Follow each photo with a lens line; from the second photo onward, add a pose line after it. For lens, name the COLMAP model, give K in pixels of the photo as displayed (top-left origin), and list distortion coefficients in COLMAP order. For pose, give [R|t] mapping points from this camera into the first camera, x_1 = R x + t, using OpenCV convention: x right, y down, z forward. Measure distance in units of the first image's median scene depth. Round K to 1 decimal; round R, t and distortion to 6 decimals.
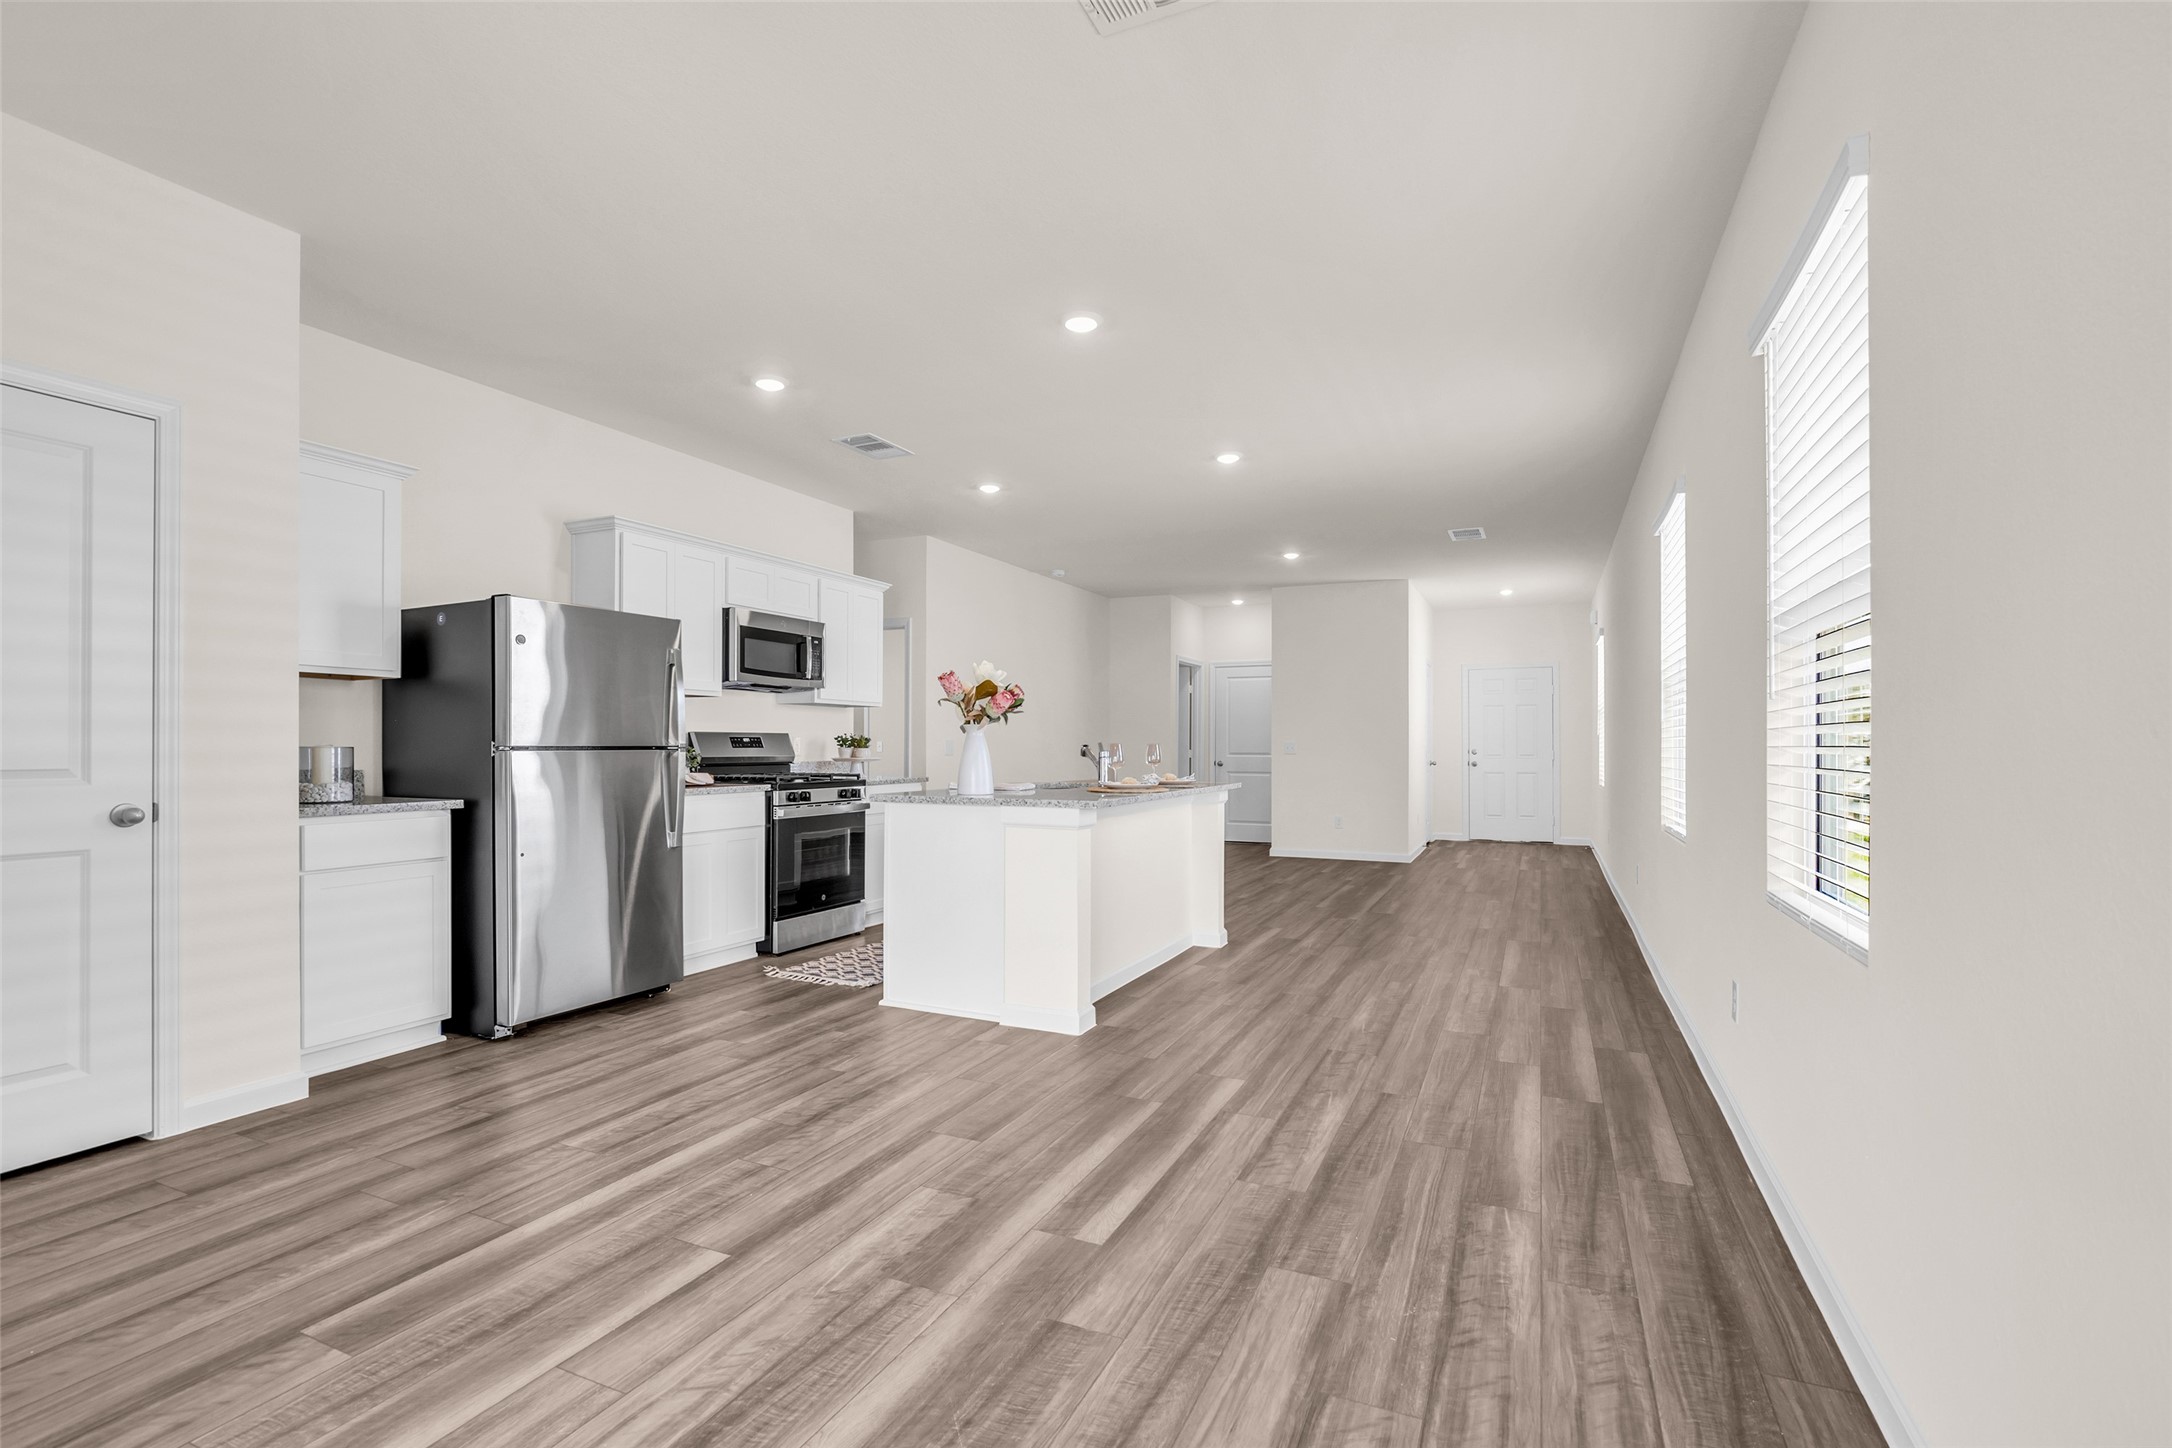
lens RADIAL K [[995.4, 0, 1079.9], [0, 995.4, 738.6], [0, 0, 1]] dist [-0.013661, 0.000867]
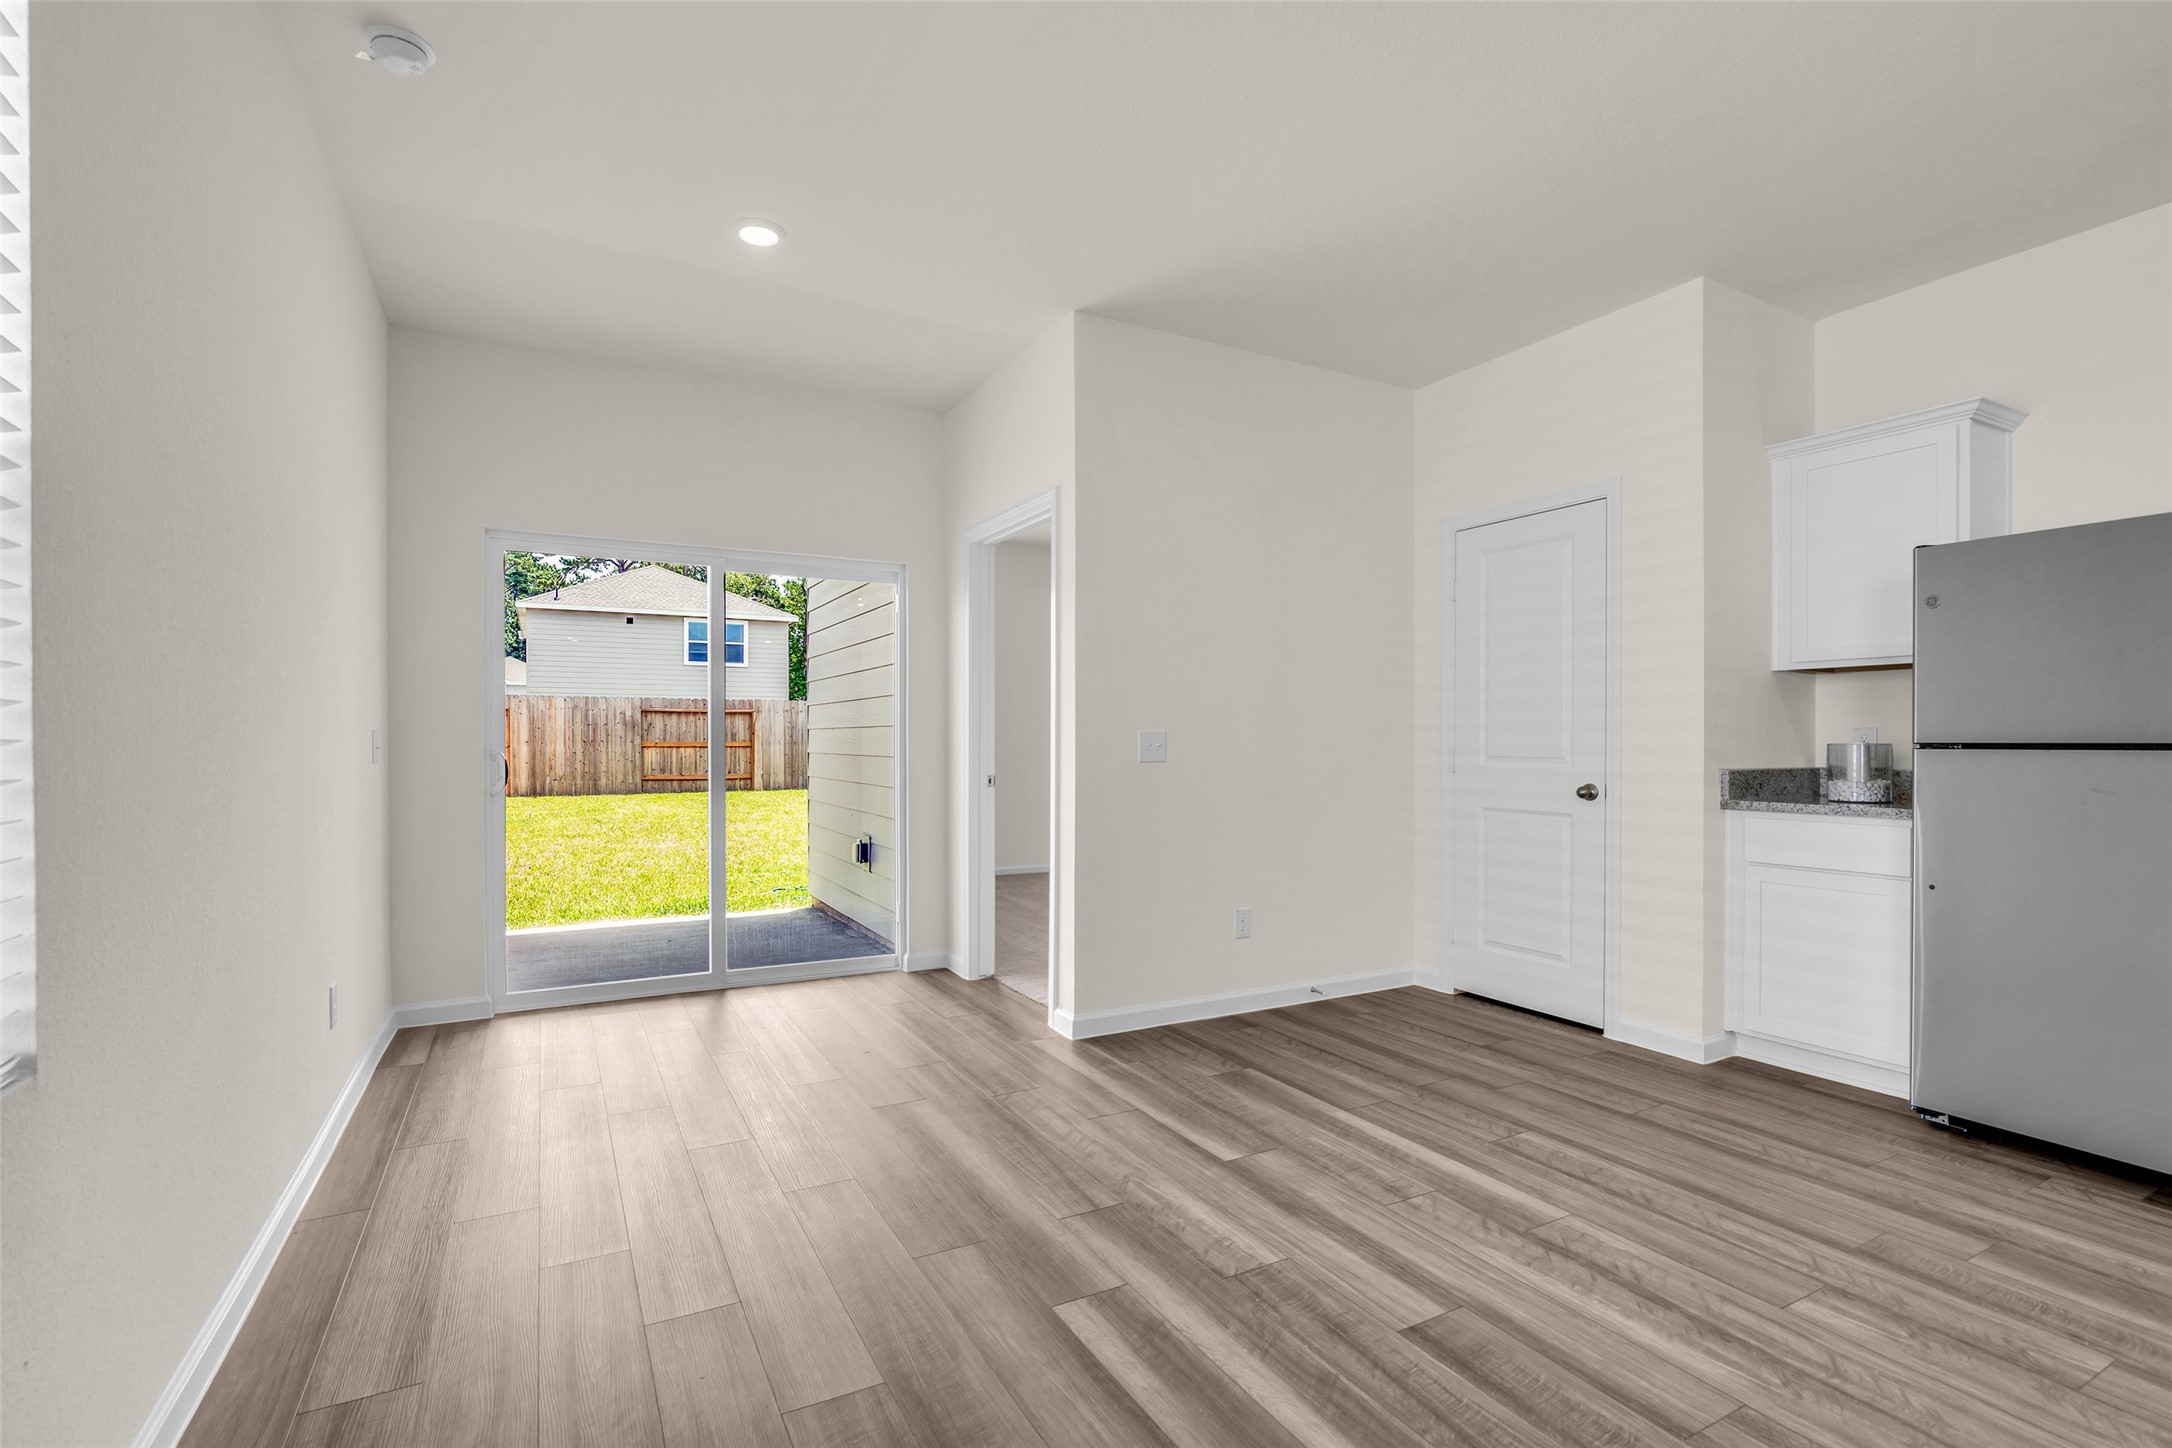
lens RADIAL K [[995.4, 0, 1079.9], [0, 995.4, 738.6], [0, 0, 1]] dist [-0.013661, 0.000867]
pose [[-0.600162, -0.003469, -0.799871, 0.364541], [0.004287, 0.999962, -0.007554, 0.006040], [0.799867, -0.007963, -0.600125, 0.794416]]
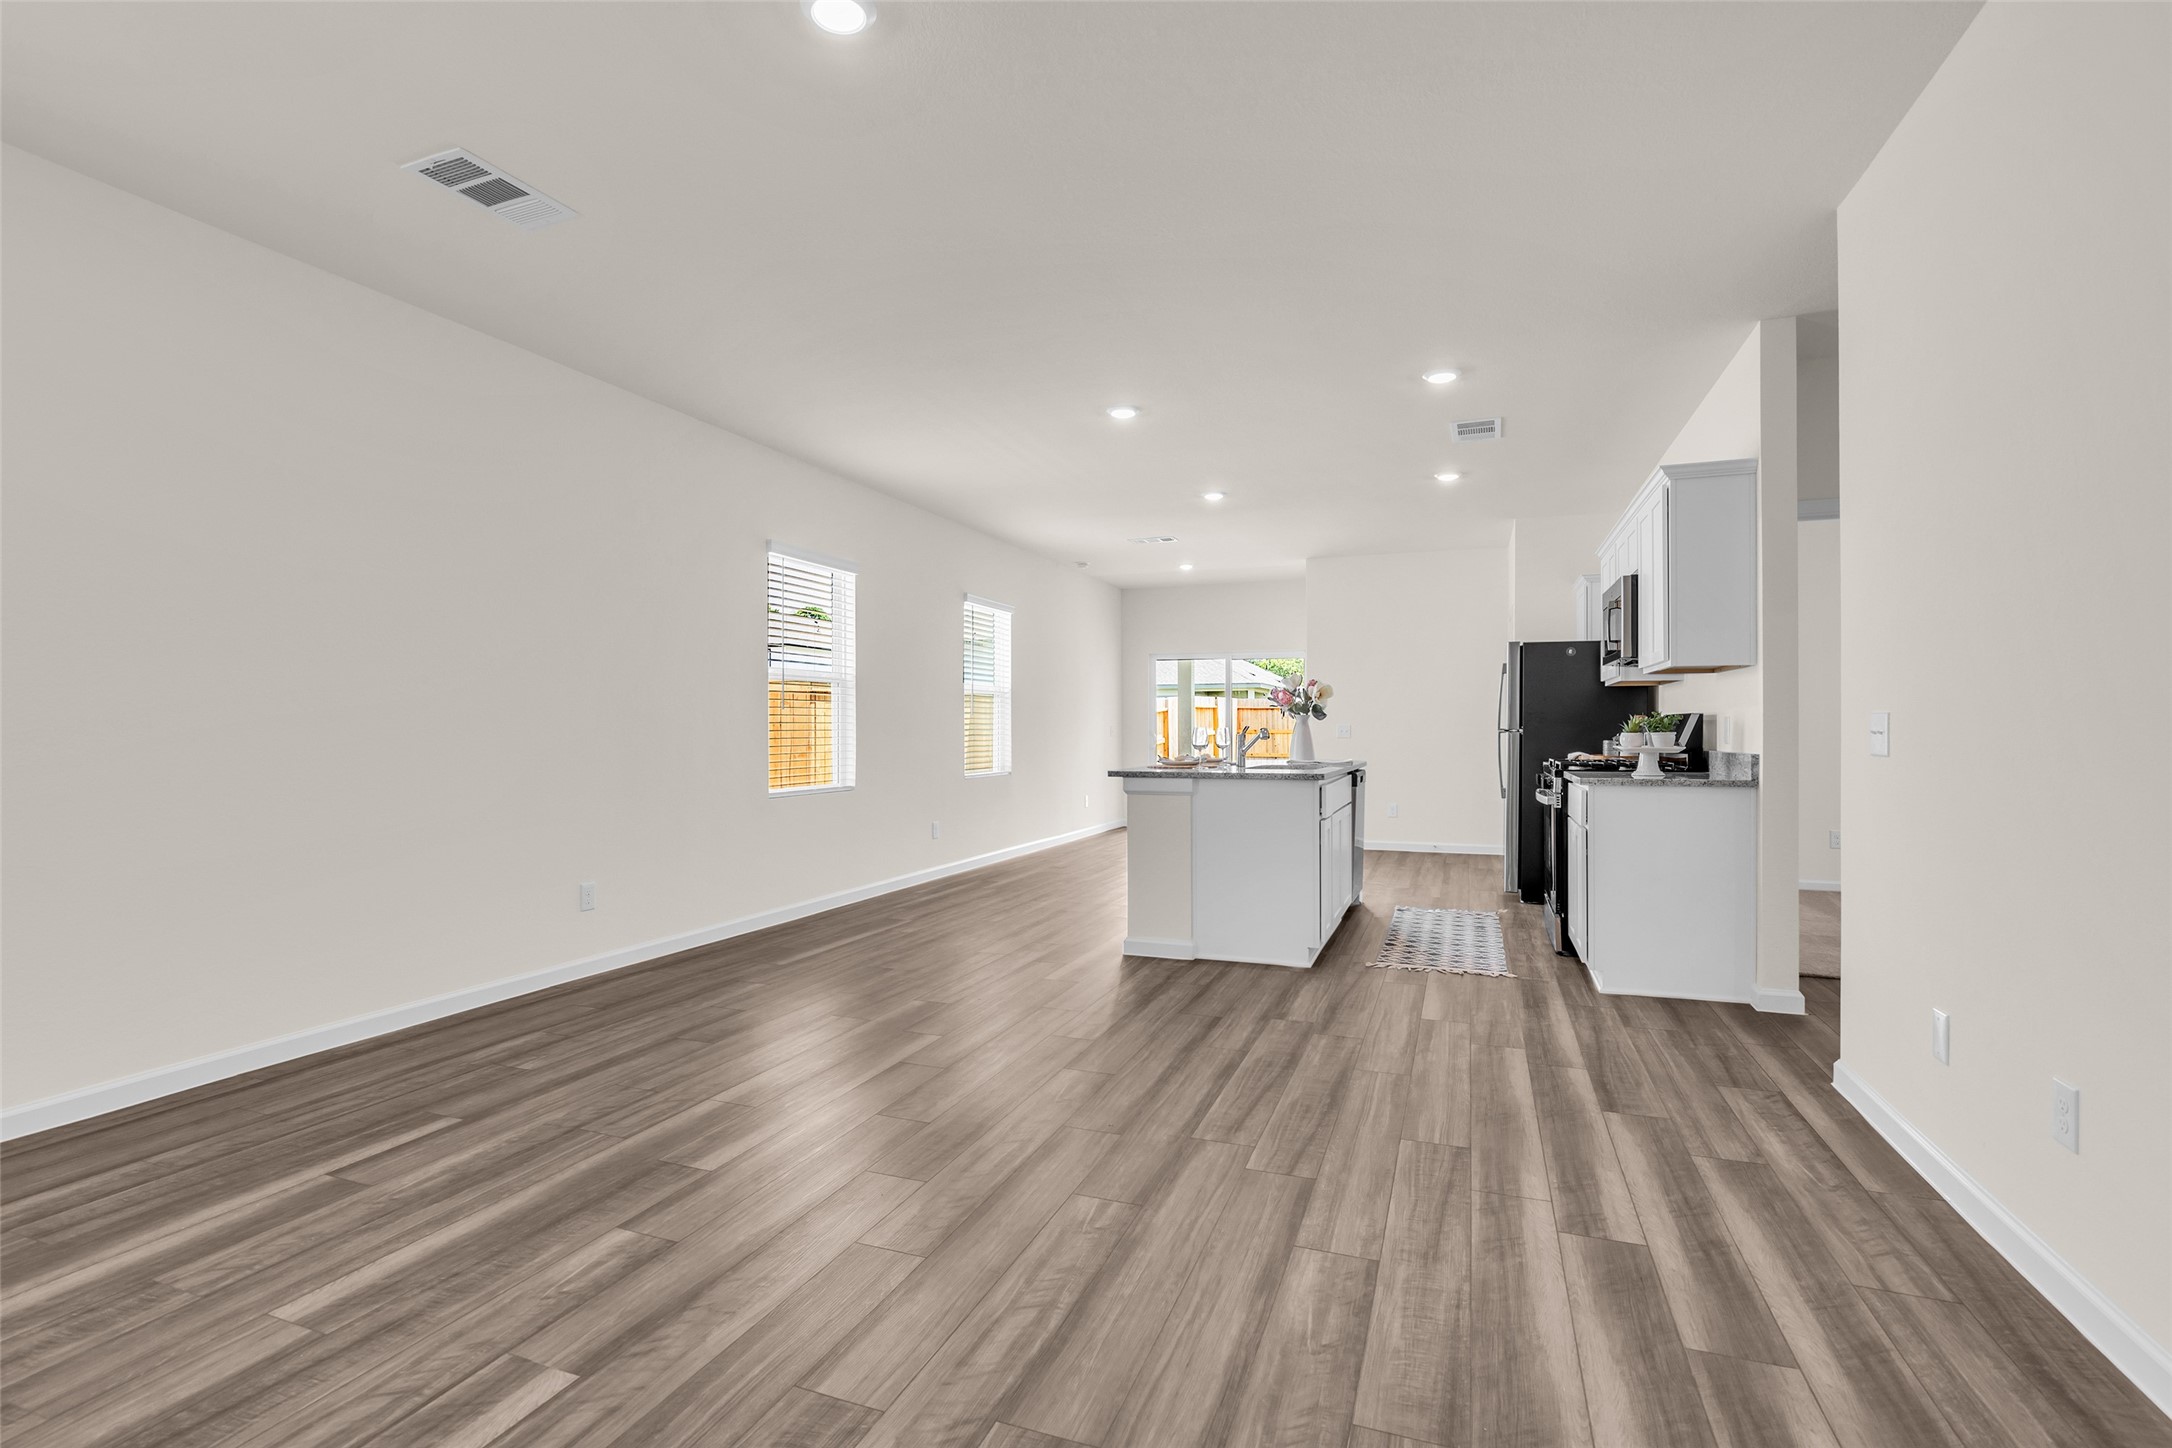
lens RADIAL K [[1010.9, 0, 1075.5], [0, 1010.9, 723.2], [0, 0, 1]] dist [-0.014995, -0.000002]
pose [[-0.998043, -0.000972, -0.062530, 0.319595], [-0.000132, 0.999910, -0.013428, 0.018277], [0.062538, -0.013393, -0.997953, 2.448994]]
